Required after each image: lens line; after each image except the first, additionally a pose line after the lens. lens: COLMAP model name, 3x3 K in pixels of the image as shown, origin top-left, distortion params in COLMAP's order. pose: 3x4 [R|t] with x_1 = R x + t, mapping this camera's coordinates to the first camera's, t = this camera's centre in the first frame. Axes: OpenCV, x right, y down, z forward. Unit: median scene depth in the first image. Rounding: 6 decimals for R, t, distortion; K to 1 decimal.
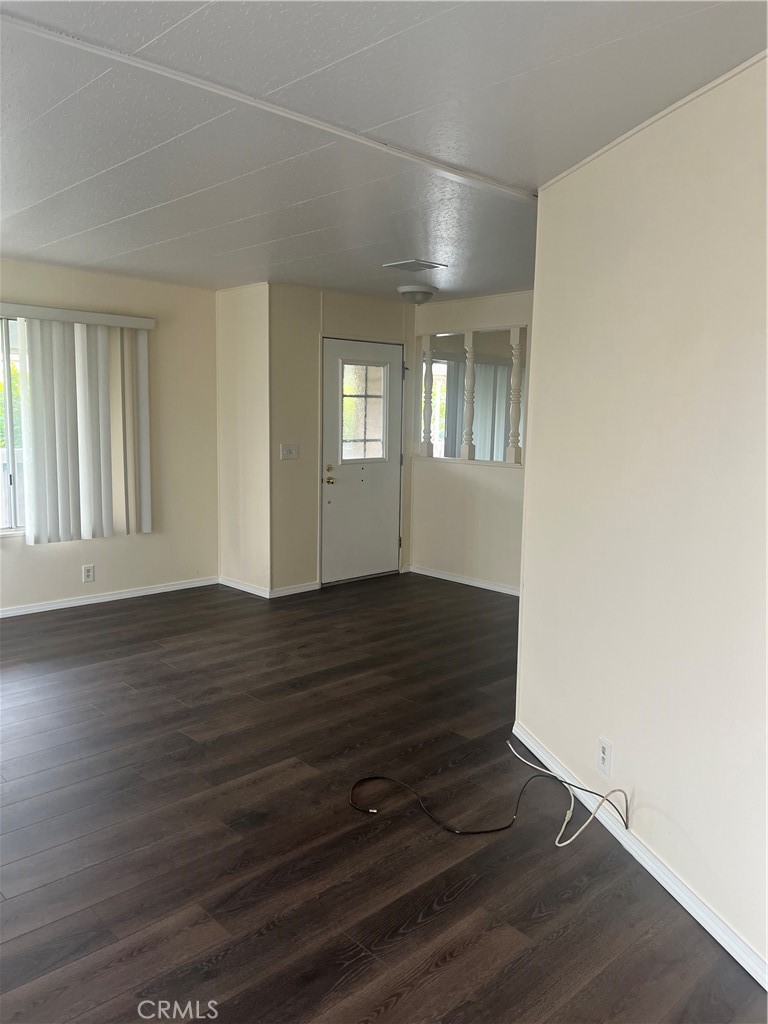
lens RADIAL K [[771.0, 0, 386.7], [0, 771.0, 510.4], [0, 0, 1]] dist [0.068508, -0.092671]
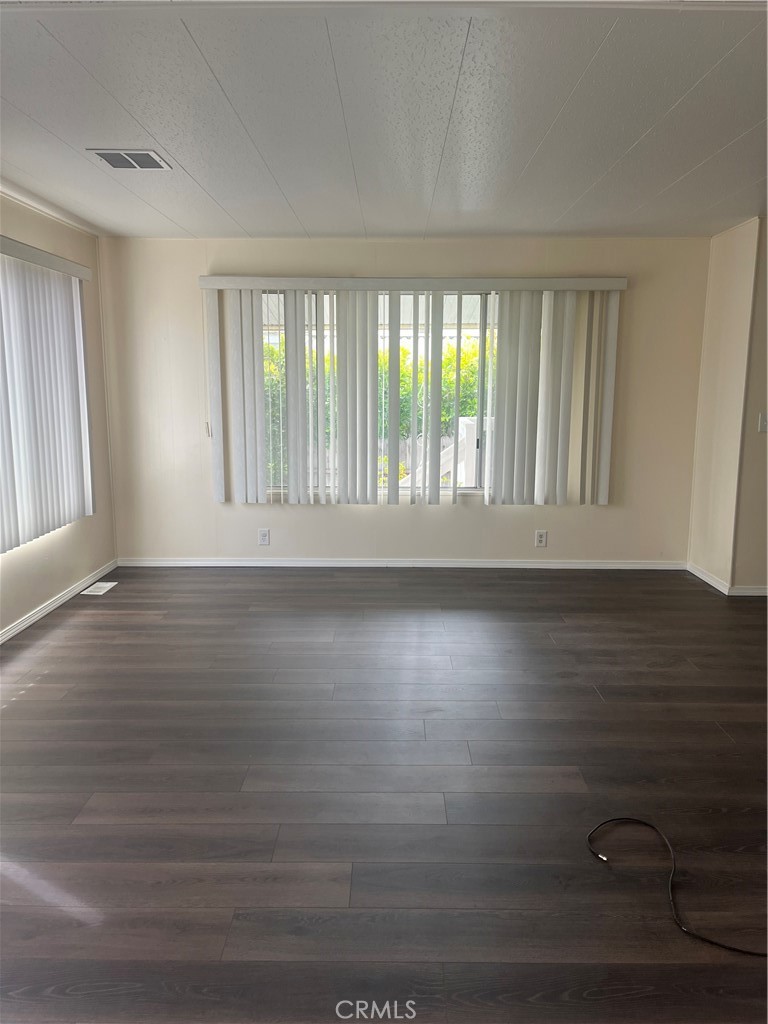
lens RADIAL K [[771.0, 0, 384.6], [0, 771.0, 509.6], [0, 0, 1]] dist [0.068508, -0.092671]
pose [[0.713884, 0.097967, -0.693377, 0.180468], [-0.078919, 0.995113, 0.059346, -0.001025], [0.695803, 0.012354, 0.718127, 0.134272]]
